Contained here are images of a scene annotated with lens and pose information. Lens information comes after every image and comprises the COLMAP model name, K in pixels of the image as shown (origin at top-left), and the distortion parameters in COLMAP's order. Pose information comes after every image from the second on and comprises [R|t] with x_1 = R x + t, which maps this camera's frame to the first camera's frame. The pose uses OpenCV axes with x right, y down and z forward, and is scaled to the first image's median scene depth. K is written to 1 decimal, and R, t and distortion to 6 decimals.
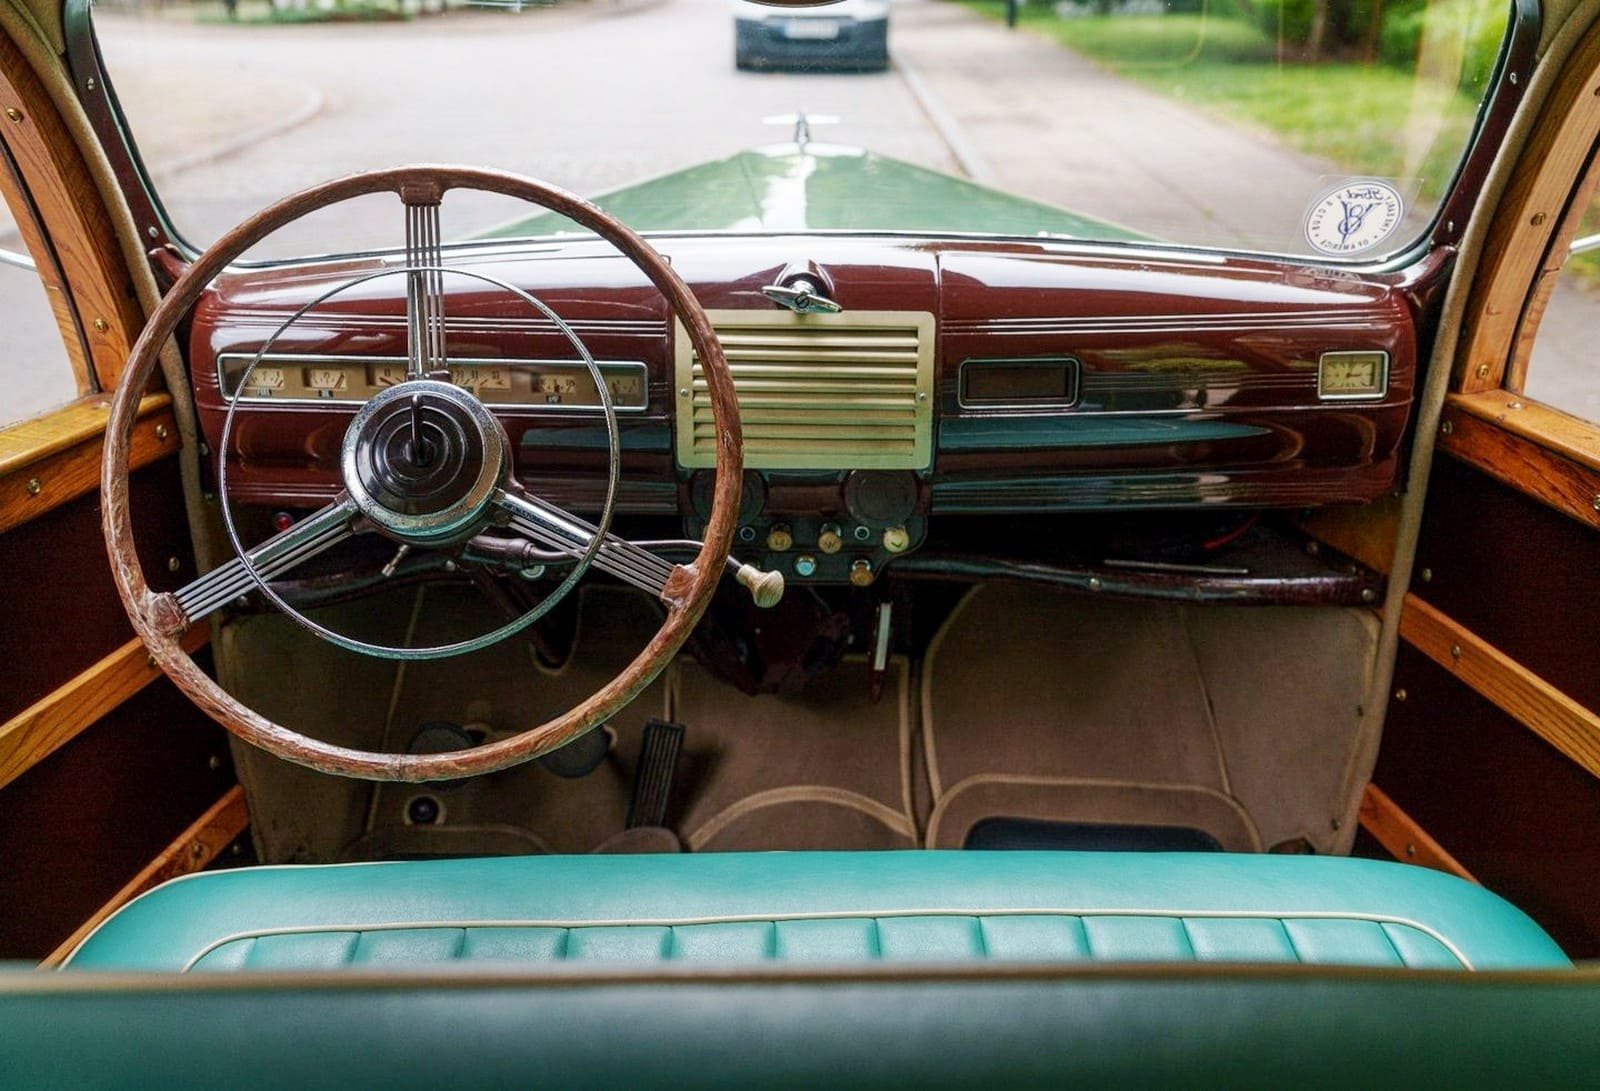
lens RADIAL K [[1490.6, 0, 800.6], [0, 1490.6, 628.9], [0, 0, 1]] dist [0.022170, -0.009642]
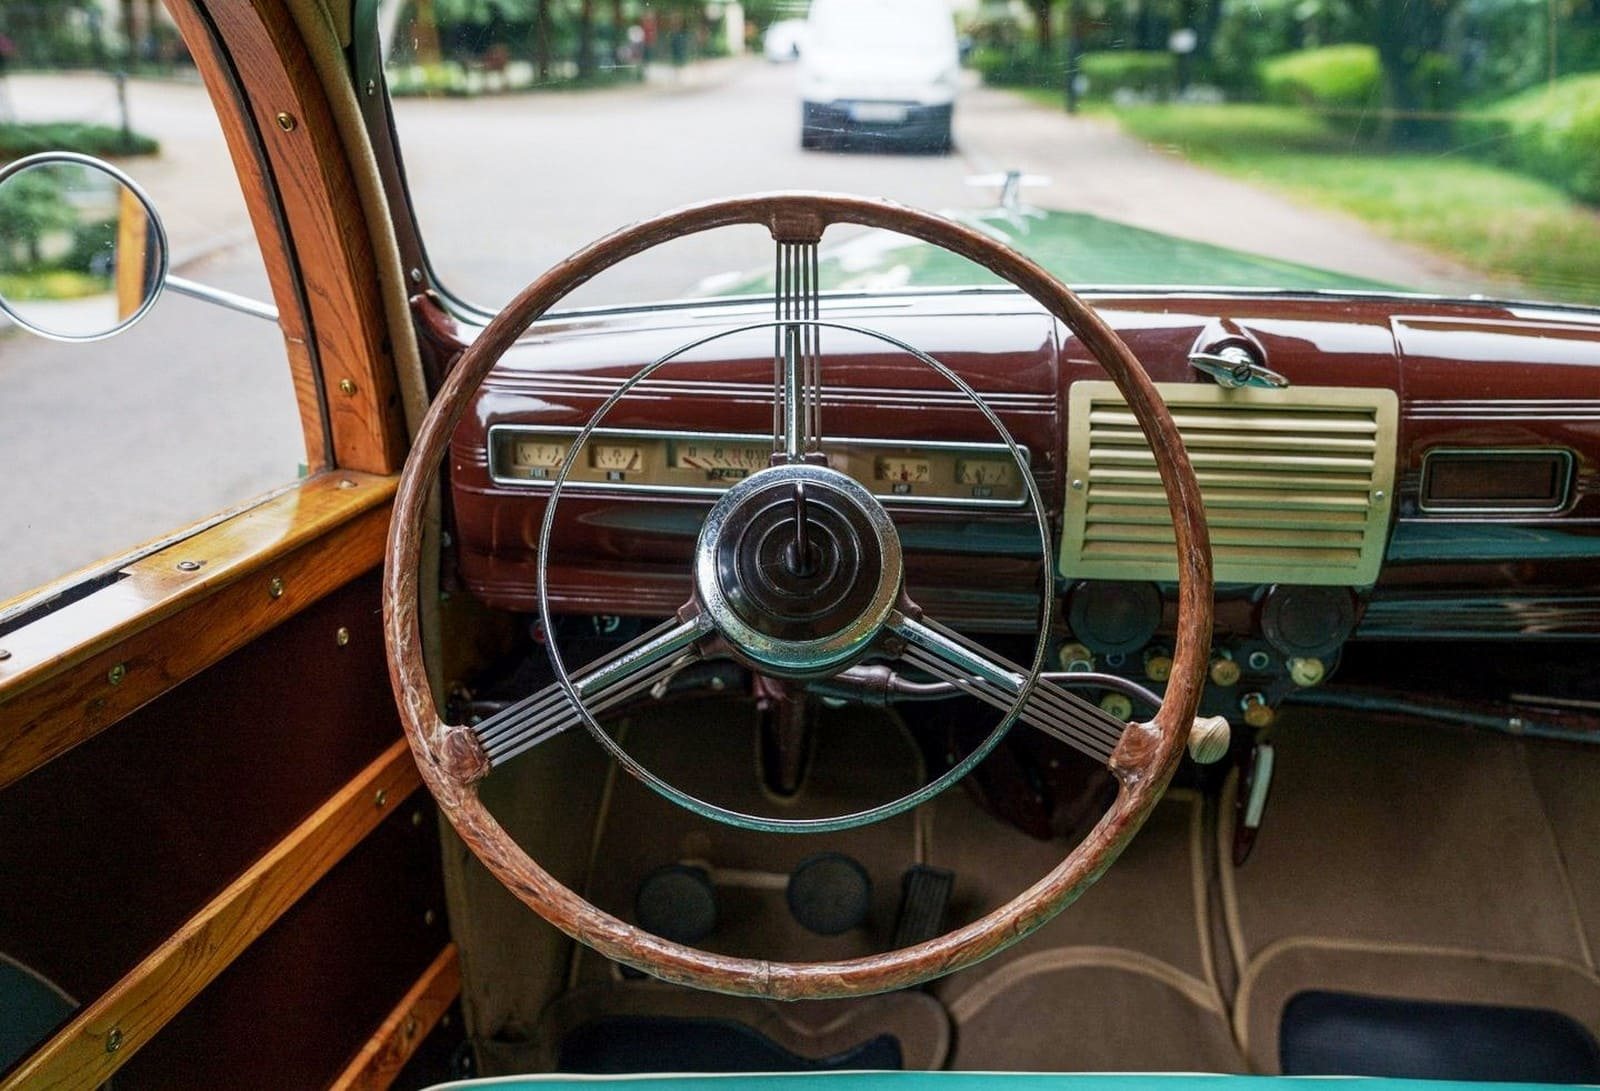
lens RADIAL K [[1490.6, 0, 800.6], [0, 1490.6, 628.9], [0, 0, 1]] dist [0.022170, -0.009642]
pose [[0.999566, 0.022786, -0.018661, -0.204808], [-0.023714, 0.998409, -0.051153, -0.036729], [0.017466, 0.051574, 0.998516, 0.204274]]
